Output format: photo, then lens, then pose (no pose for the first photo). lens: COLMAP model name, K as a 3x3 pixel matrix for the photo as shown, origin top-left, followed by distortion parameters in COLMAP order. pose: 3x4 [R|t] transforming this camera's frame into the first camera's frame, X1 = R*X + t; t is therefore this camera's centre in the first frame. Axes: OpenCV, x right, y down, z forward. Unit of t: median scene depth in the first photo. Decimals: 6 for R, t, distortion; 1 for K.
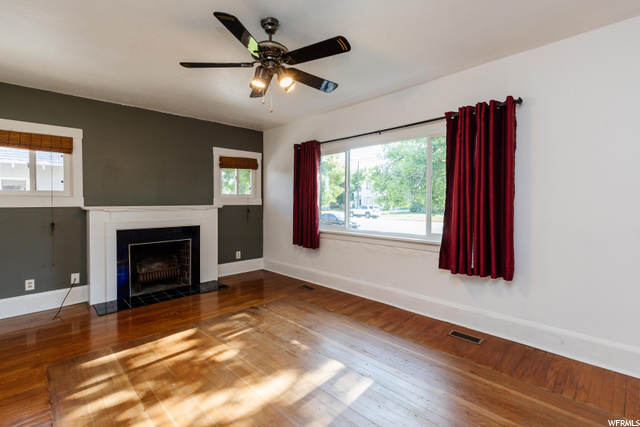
lens RADIAL K [[294.2, 0, 322.9], [0, 294.2, 213.8], [0, 0, 1]] dist [0.007731, -0.000234]
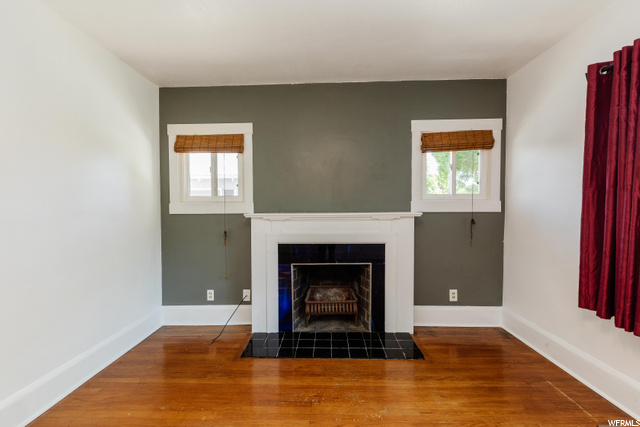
lens RADIAL K [[294.2, 0, 311.6], [0, 294.2, 214.1], [0, 0, 1]] dist [0.007731, -0.000234]
pose [[0.690235, 0.013164, -0.723466, -0.062015], [-0.023962, 0.999702, -0.004671, -0.017642], [0.723189, 0.020560, 0.690344, 0.427560]]
